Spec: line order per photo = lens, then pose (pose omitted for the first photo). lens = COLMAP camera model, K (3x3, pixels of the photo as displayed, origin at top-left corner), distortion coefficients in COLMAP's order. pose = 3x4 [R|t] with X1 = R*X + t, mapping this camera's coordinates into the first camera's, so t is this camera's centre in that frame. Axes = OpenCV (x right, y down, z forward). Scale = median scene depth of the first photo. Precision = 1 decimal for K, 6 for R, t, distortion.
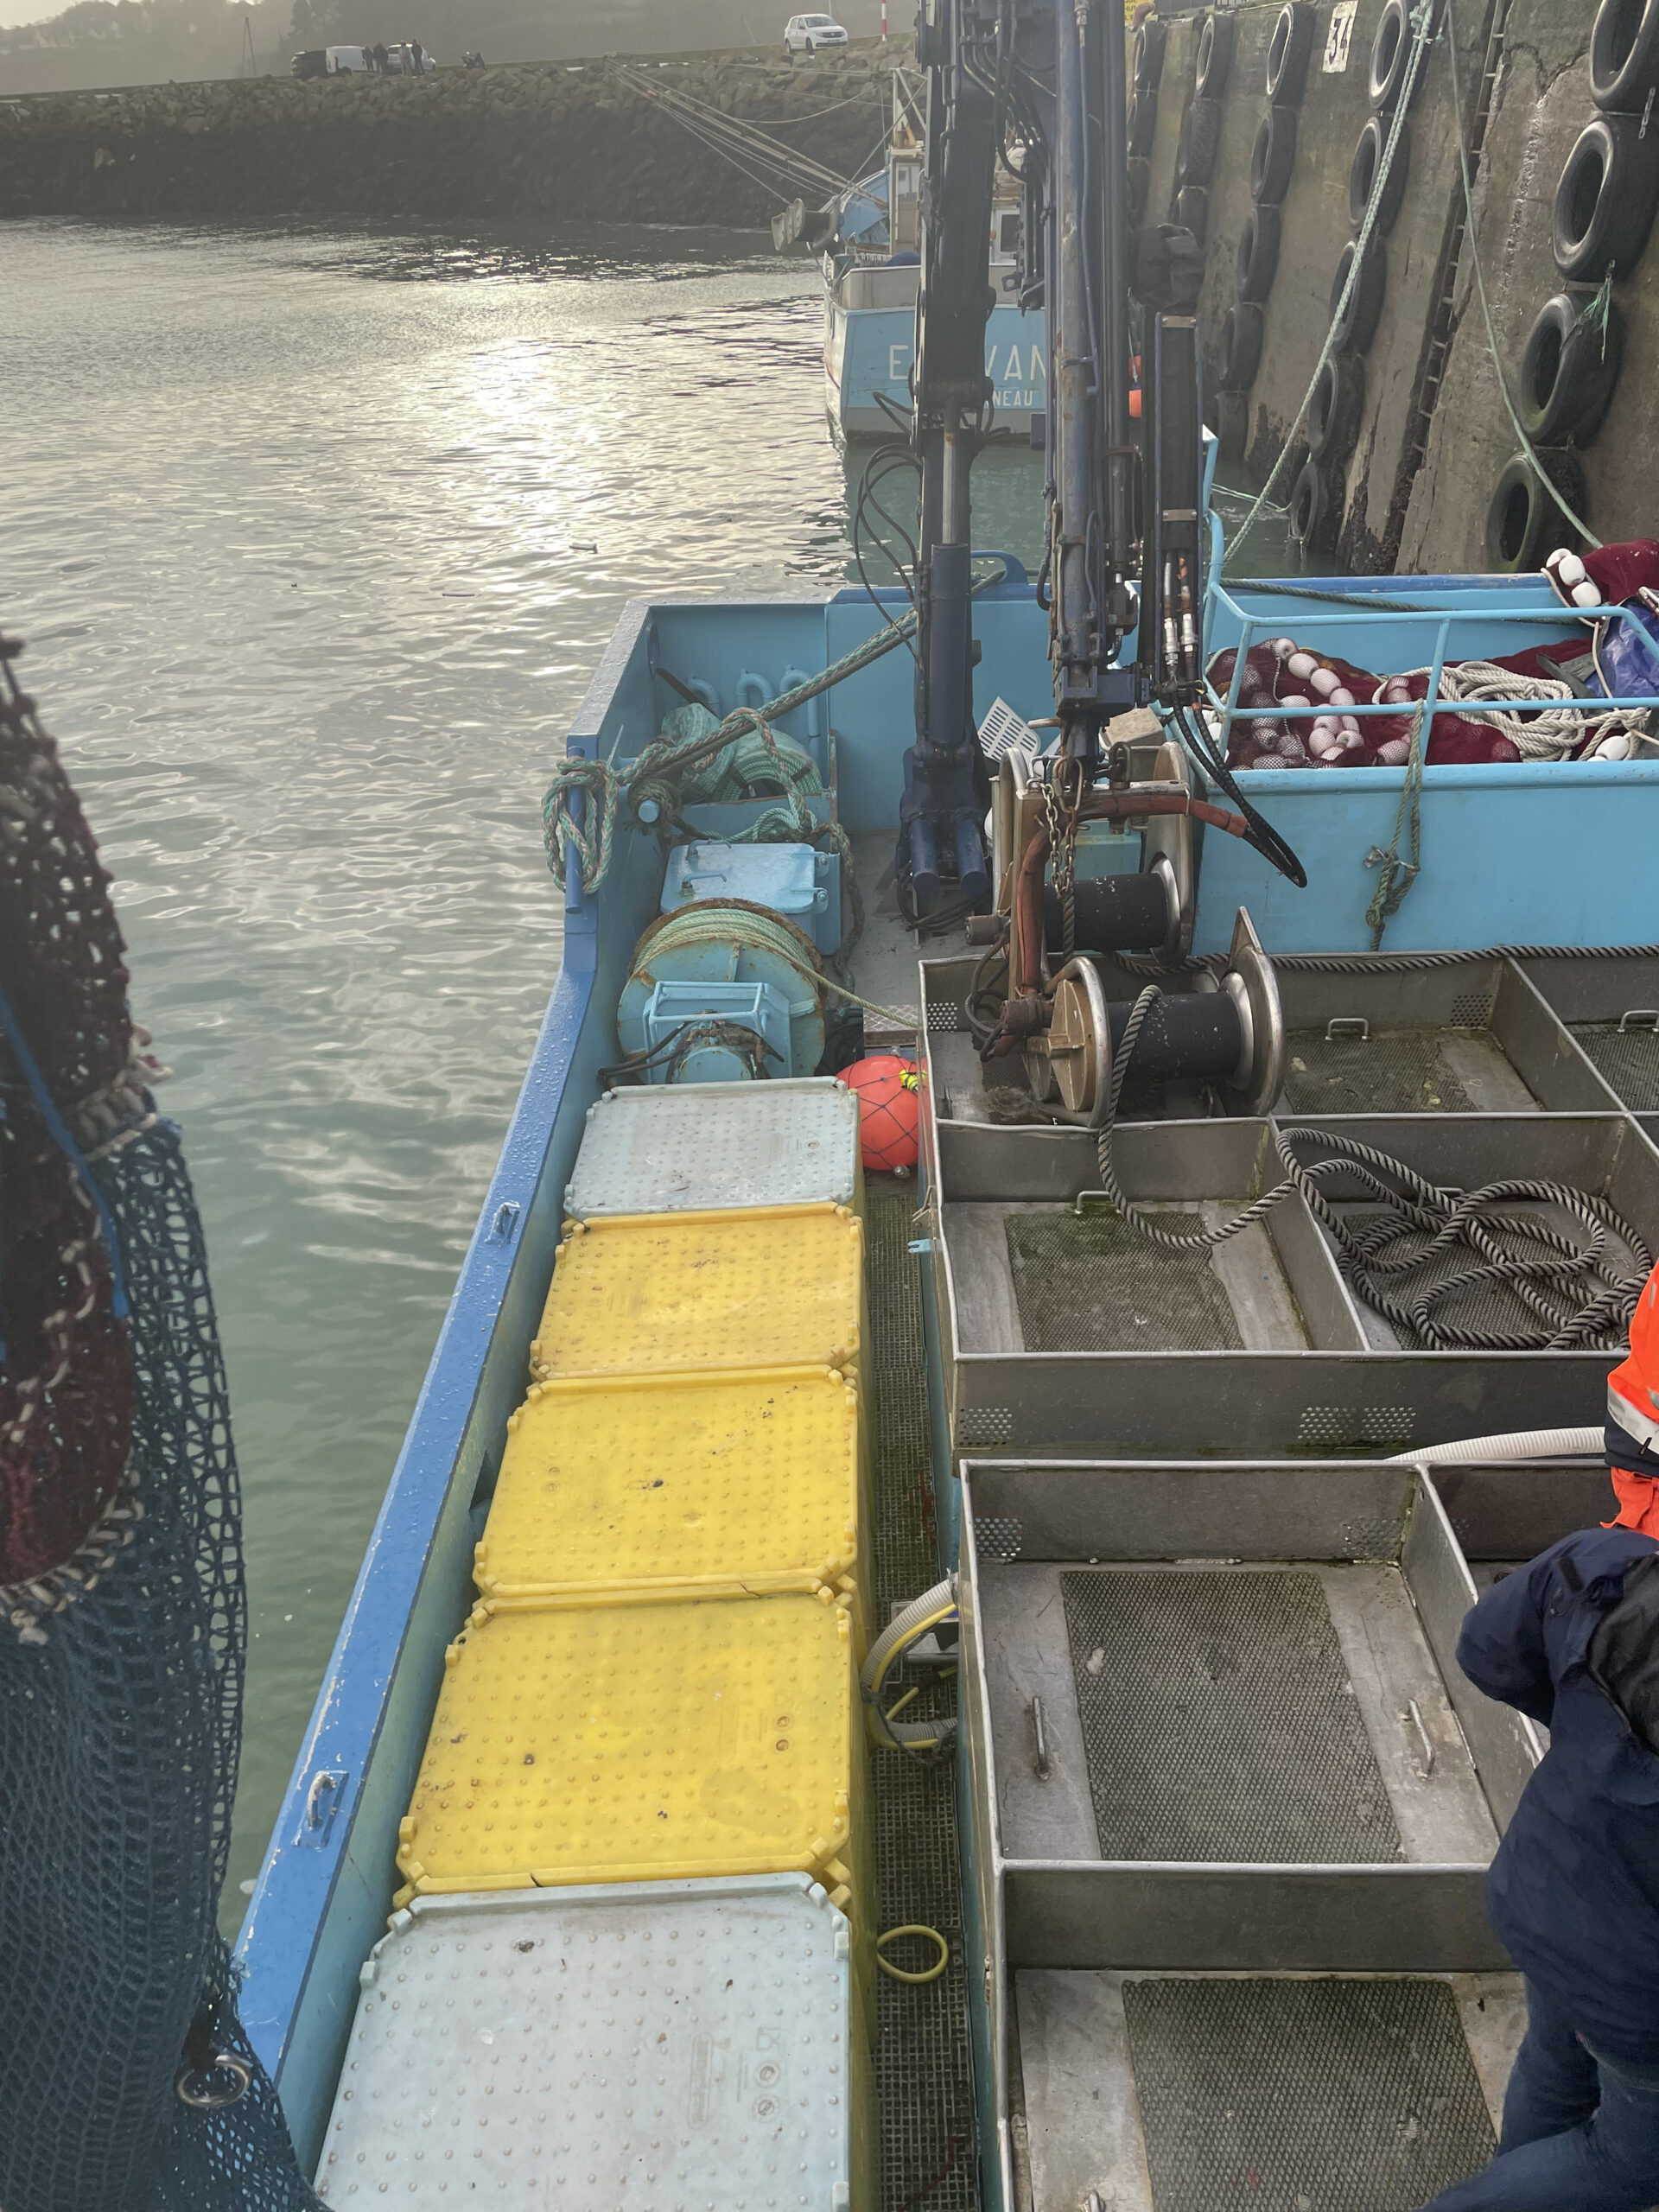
lens RADIAL K [[1662.3, 0, 844.2], [0, 1662.3, 1099.4], [0, 0, 1]] dist [0.104929, -0.138231]
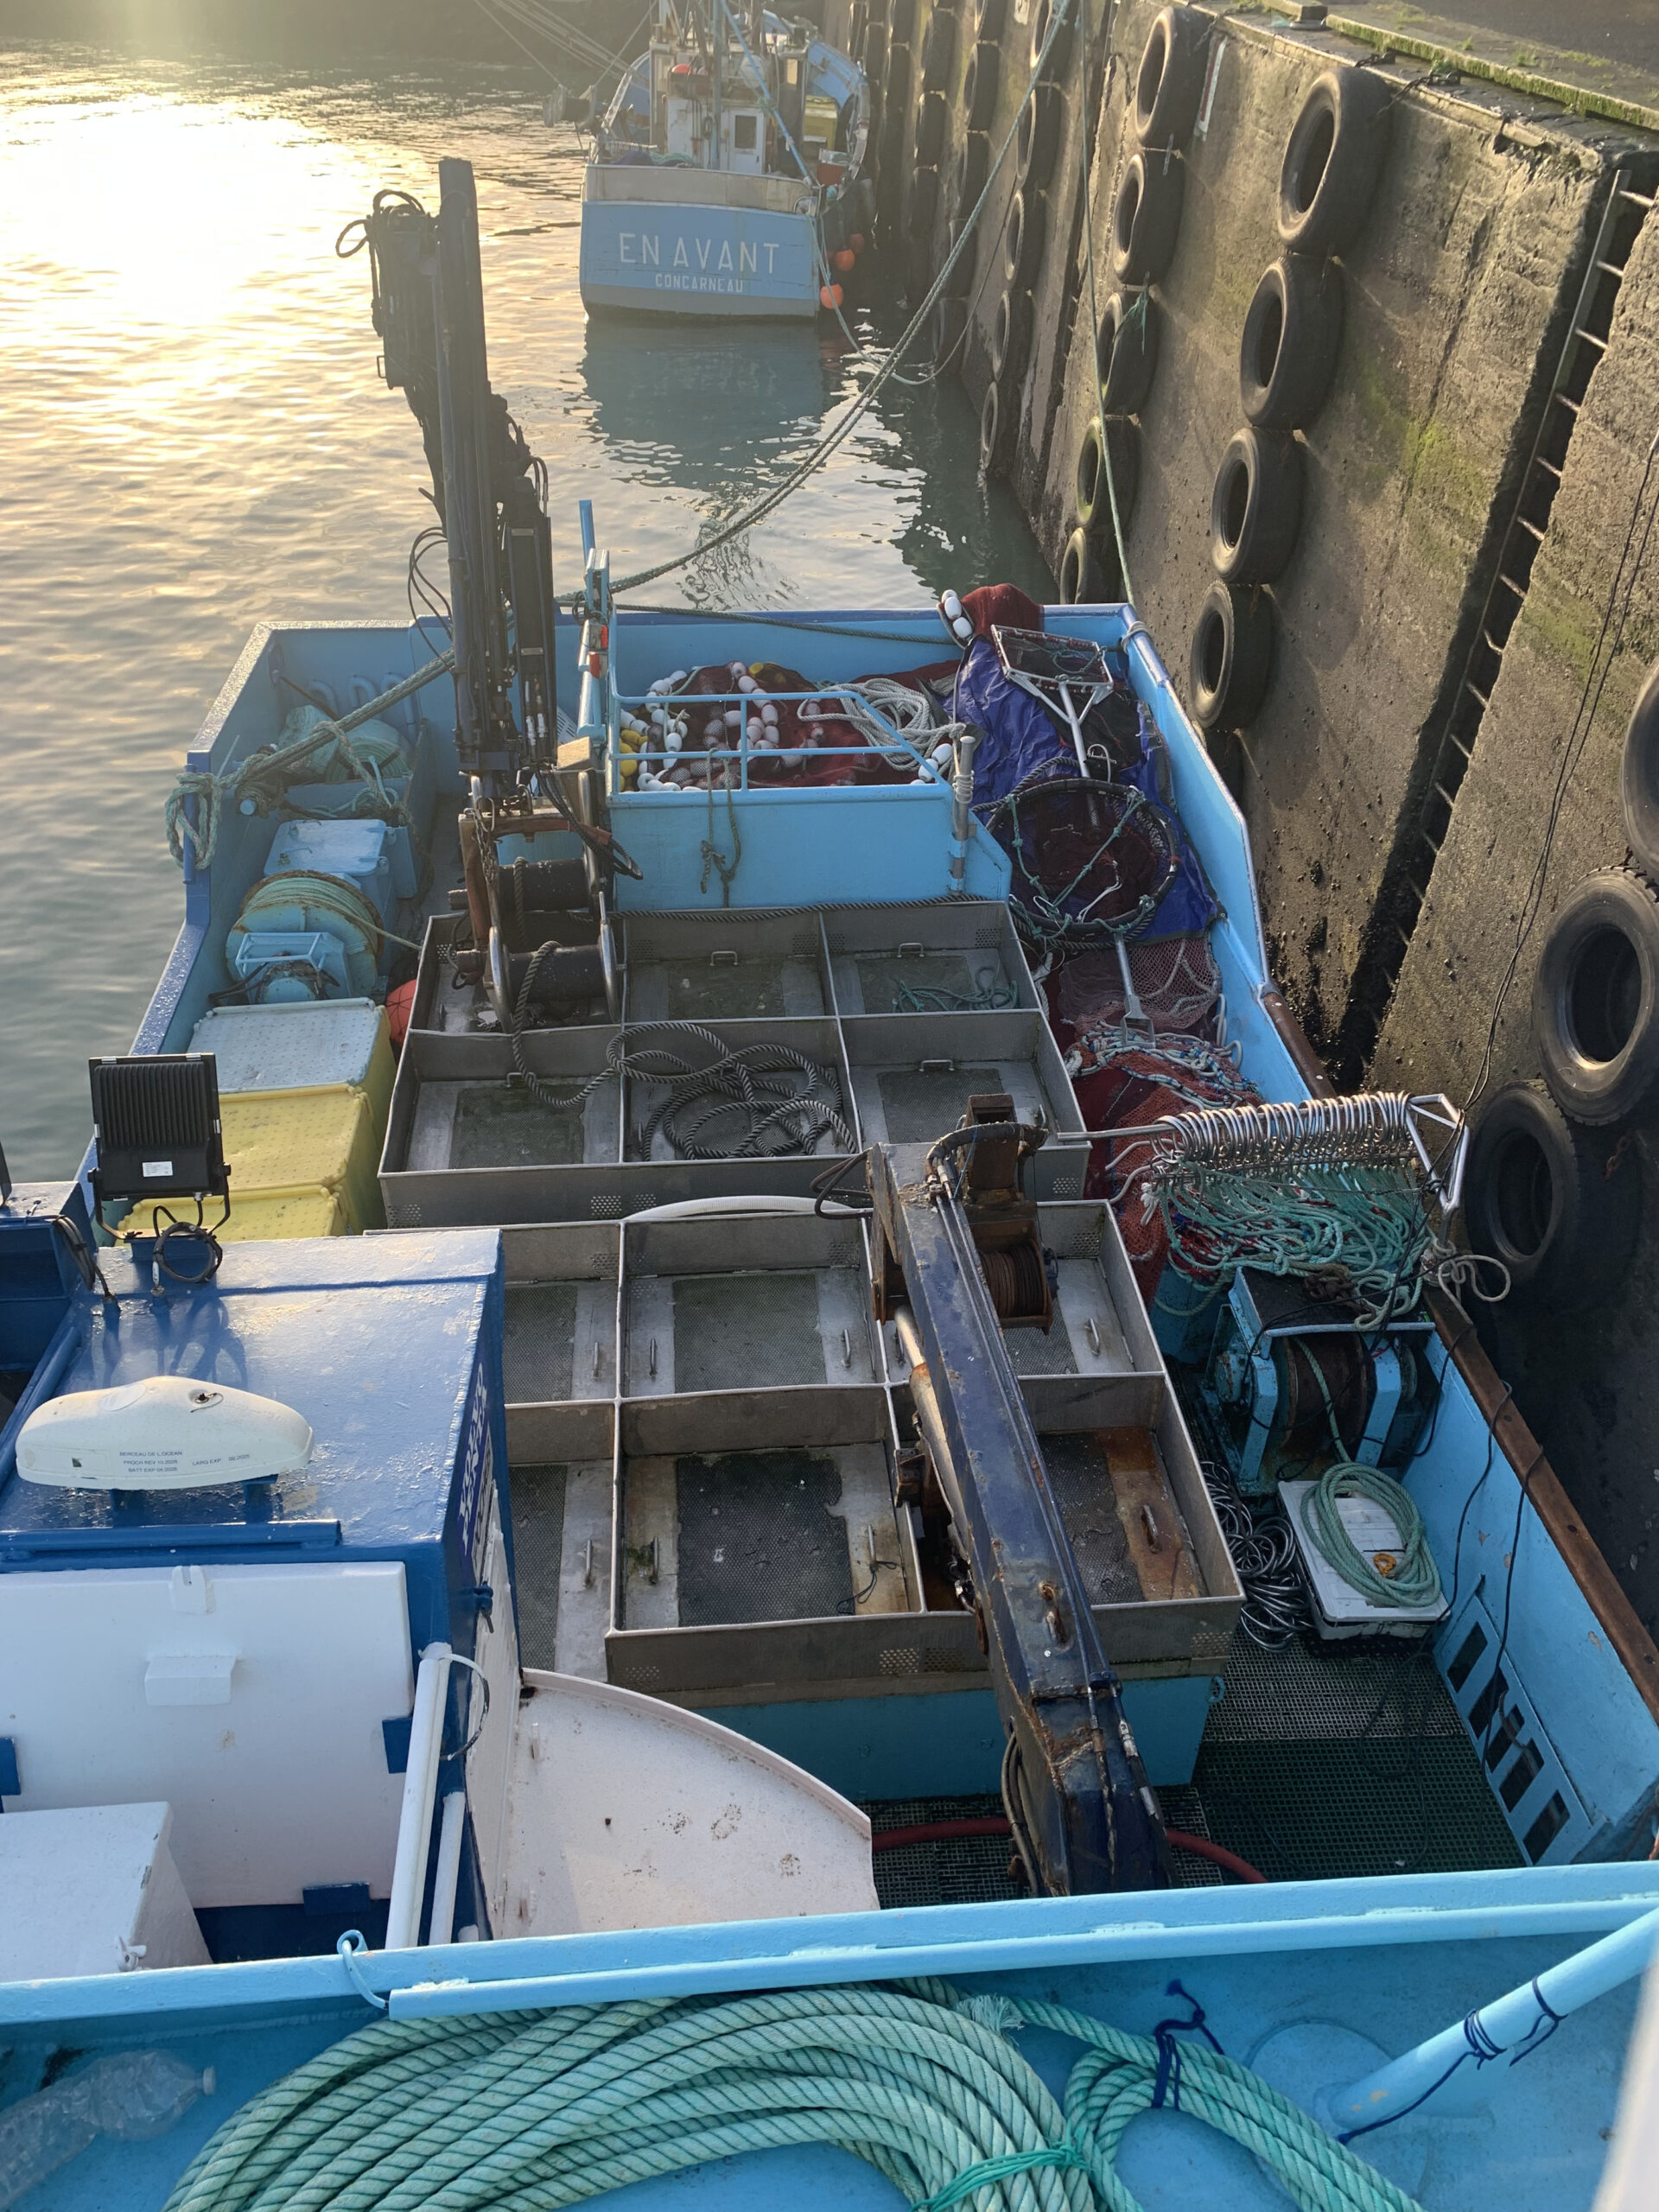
lens RADIAL K [[1706.2, 0, 828.3], [0, 1706.2, 1064.1], [0, 0, 1]] dist [0.095549, -0.313746]
pose [[0.996125, -0.025604, 0.084138, 0.249854], [0.020175, 0.997697, 0.064753, -0.041701], [-0.085602, -0.062805, 0.994348, -0.509697]]
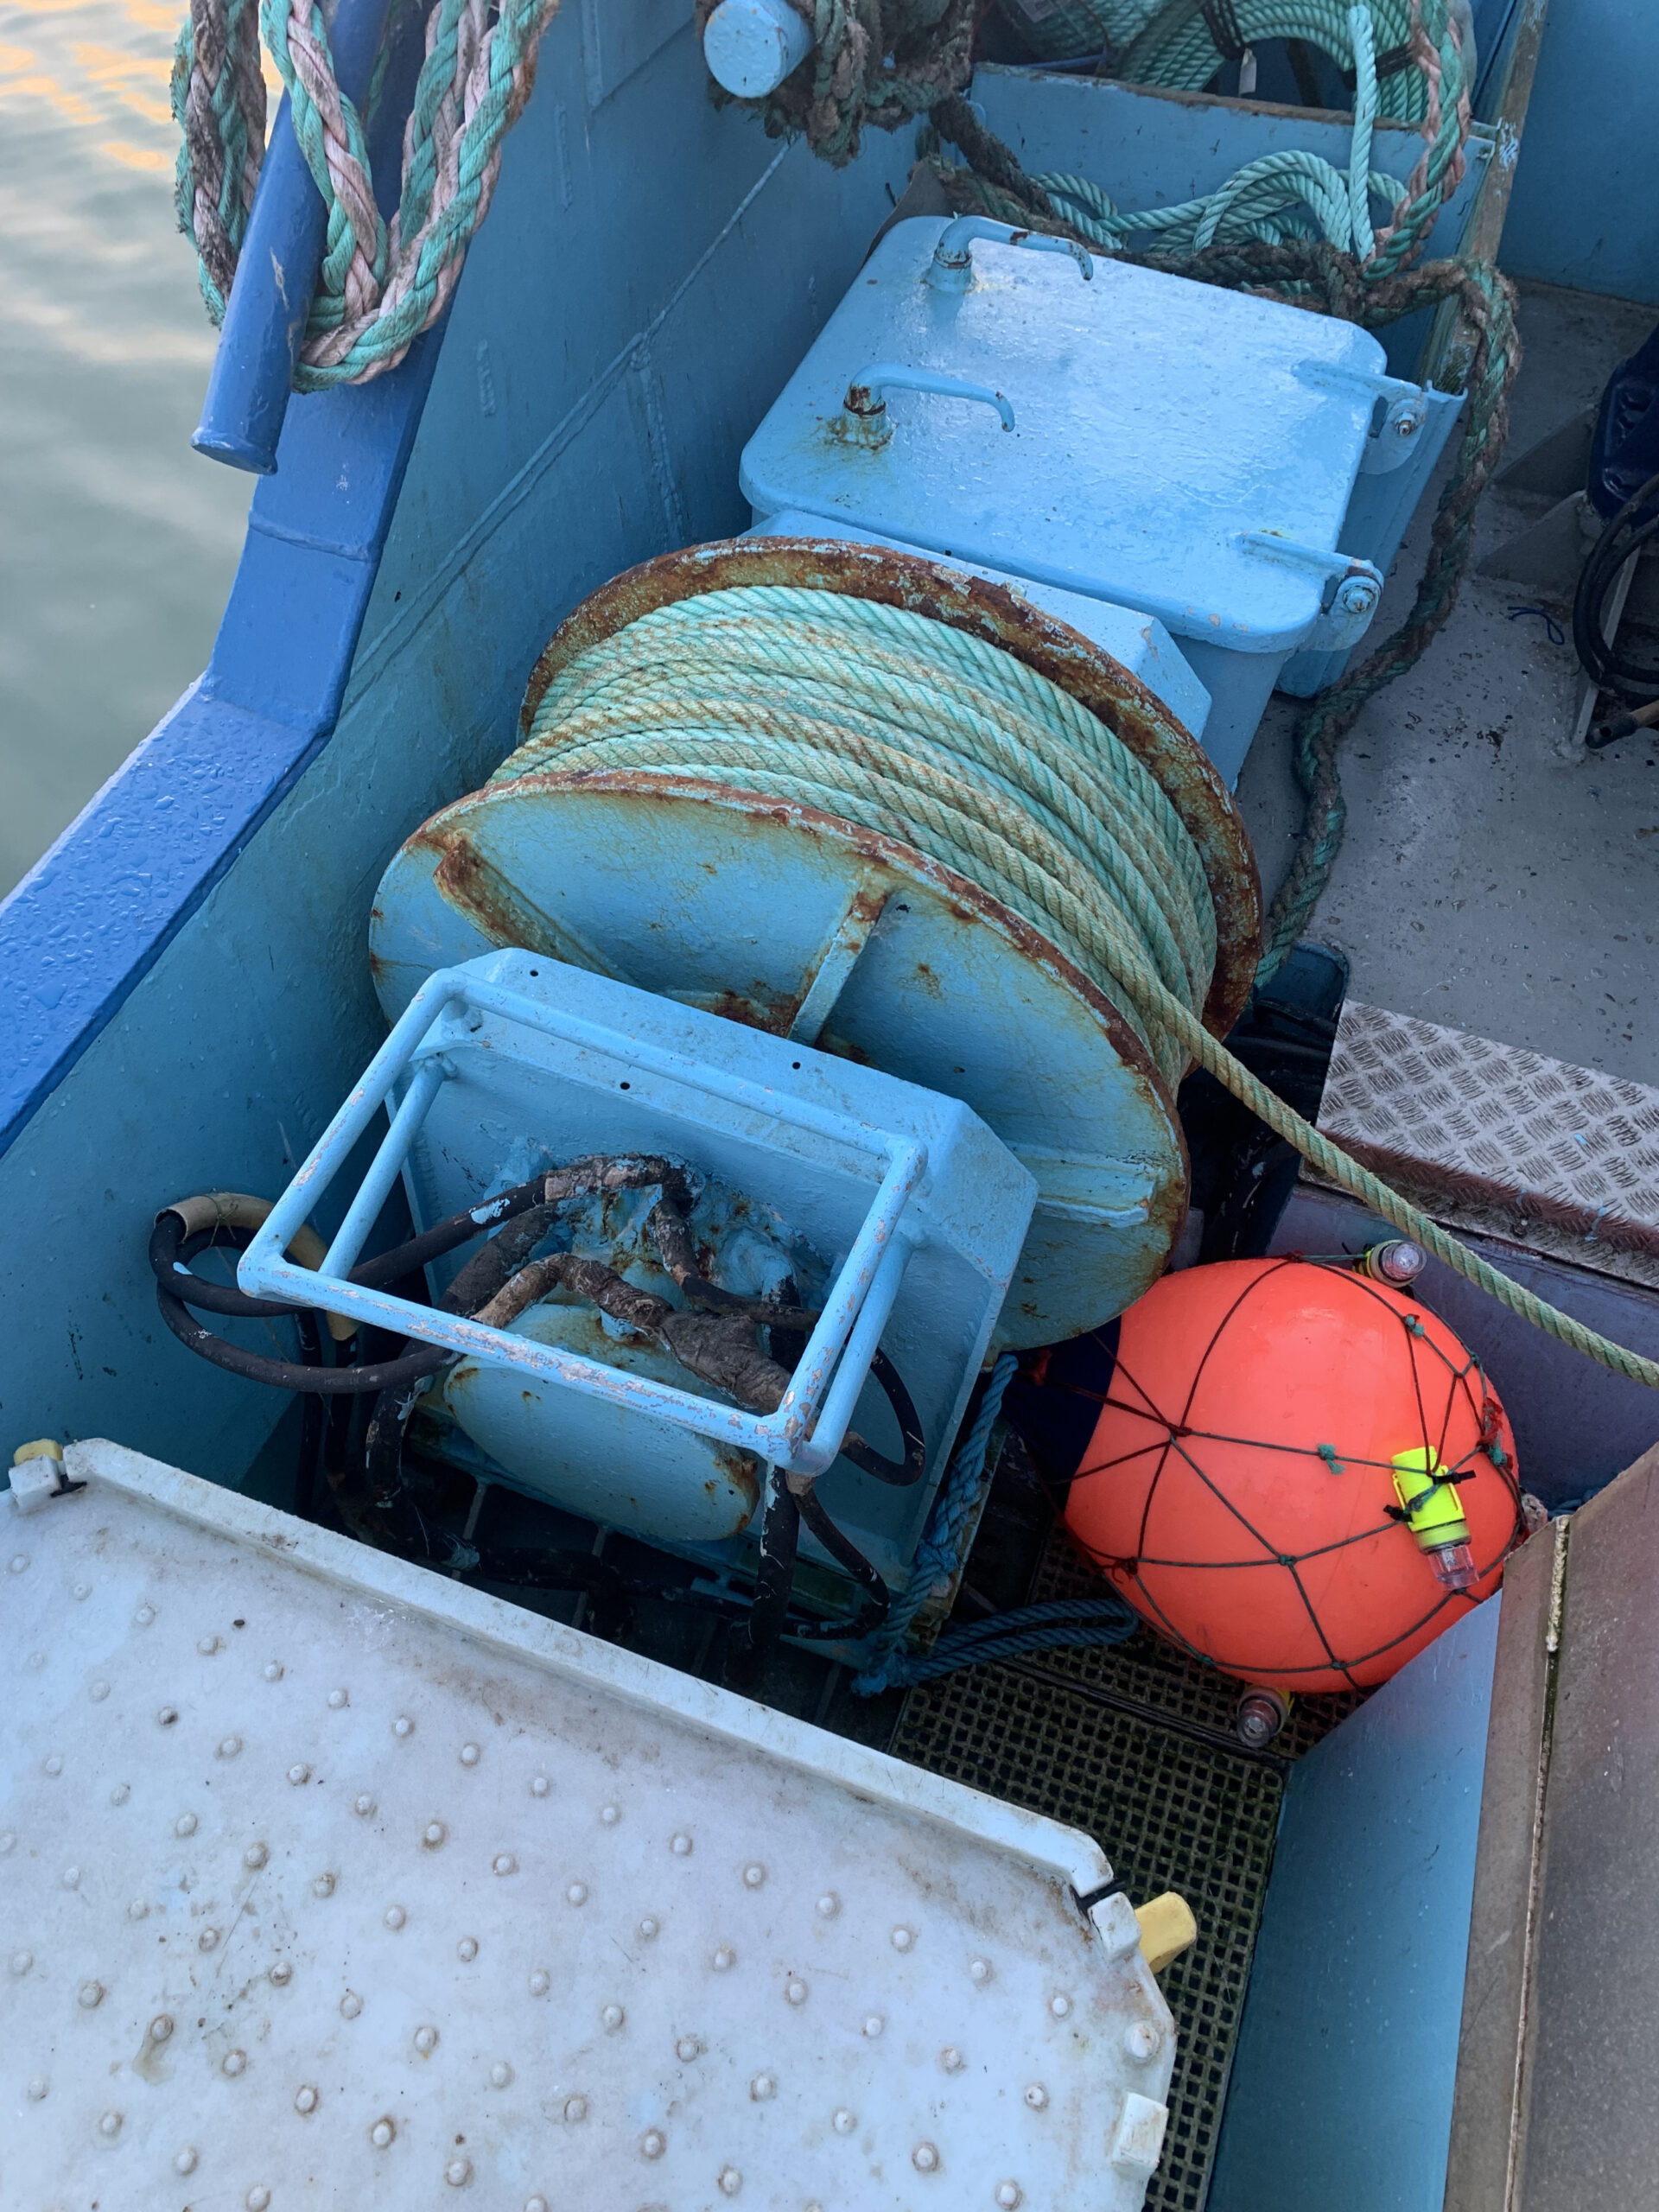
lens RADIAL K [[1708.2, 0, 829.5], [0, 1708.2, 1106.0], [0, 0, 1]] dist [0.004092, 0.008375]
pose [[0.938622, 0.324700, -0.116441, -0.035373], [-0.261346, 0.889713, 0.374312, -0.138627], [0.225138, -0.320906, 0.919963, 0.773106]]
